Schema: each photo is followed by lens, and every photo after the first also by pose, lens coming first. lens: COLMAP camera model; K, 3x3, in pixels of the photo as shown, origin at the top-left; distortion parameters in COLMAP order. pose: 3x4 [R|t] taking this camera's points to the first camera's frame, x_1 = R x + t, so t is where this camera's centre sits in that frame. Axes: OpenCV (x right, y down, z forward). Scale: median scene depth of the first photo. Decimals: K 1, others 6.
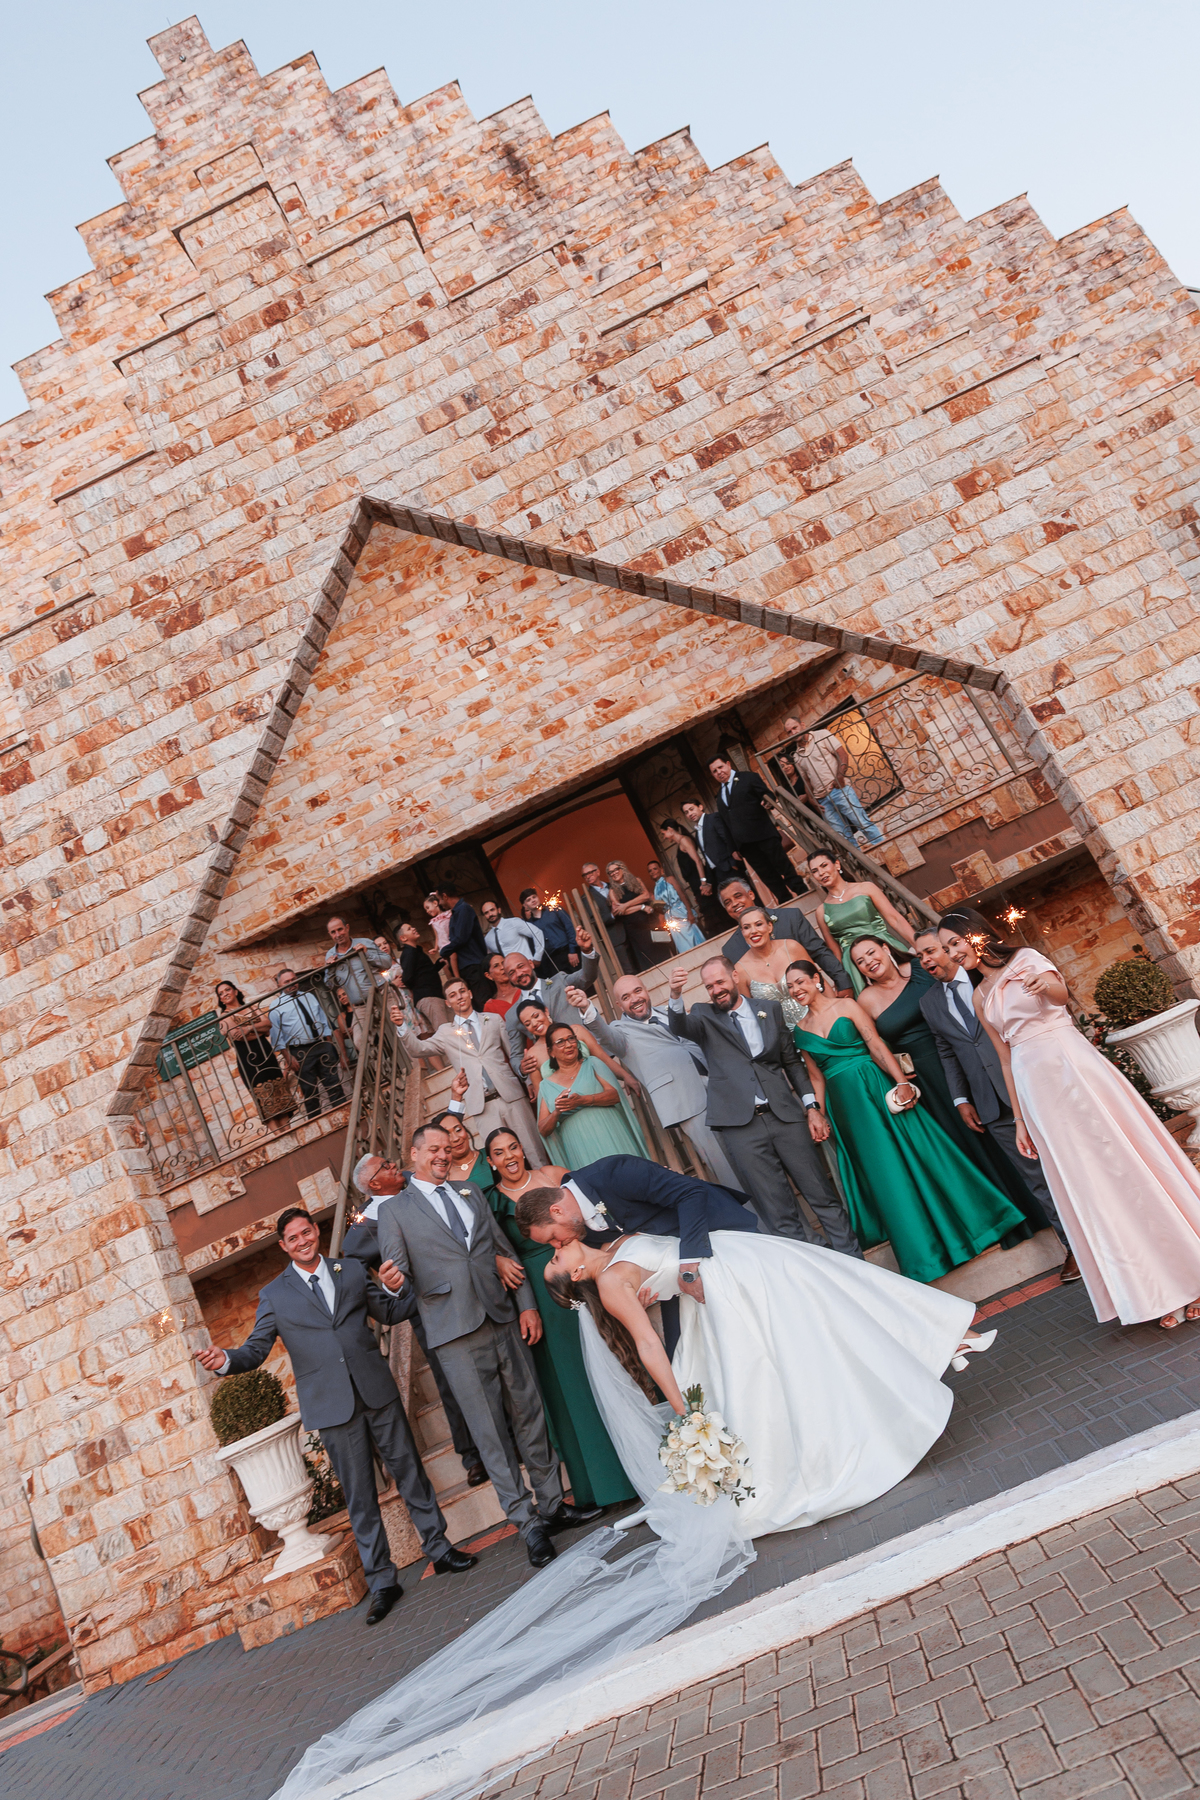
lens RADIAL K [[1235.2, 0, 600.2], [0, 1235.2, 851.2], [0, 0, 1]] dist [0.021530, -0.023037]
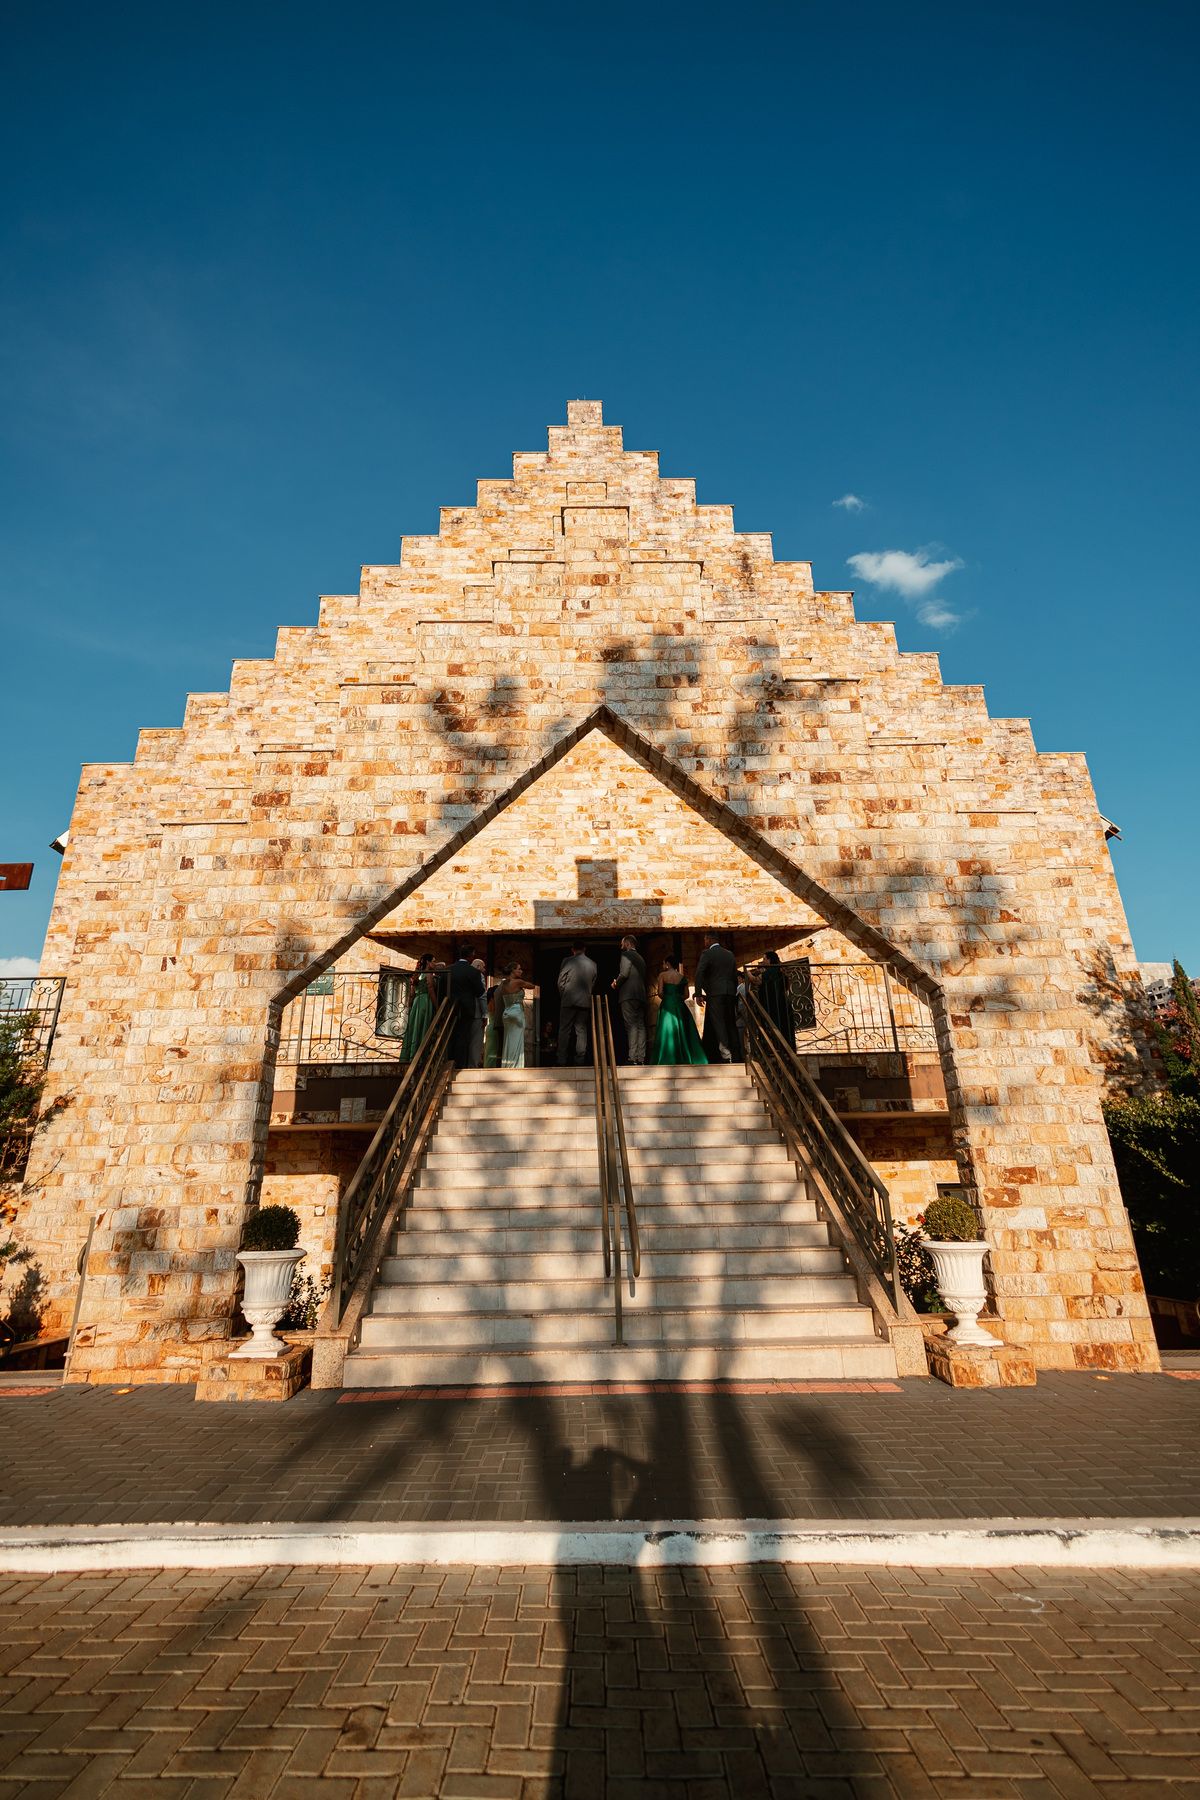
lens RADIAL K [[813.2, 0, 600.0], [0, 813.2, 900.0], [0, 0, 1]] dist [0.009337, 0.000221]
pose [[0.903735, 0.427962, 0.010549, -0.103952], [-0.424157, 0.898490, -0.113163, 0.049082], [-0.057908, 0.097795, 0.993520, 0.017438]]
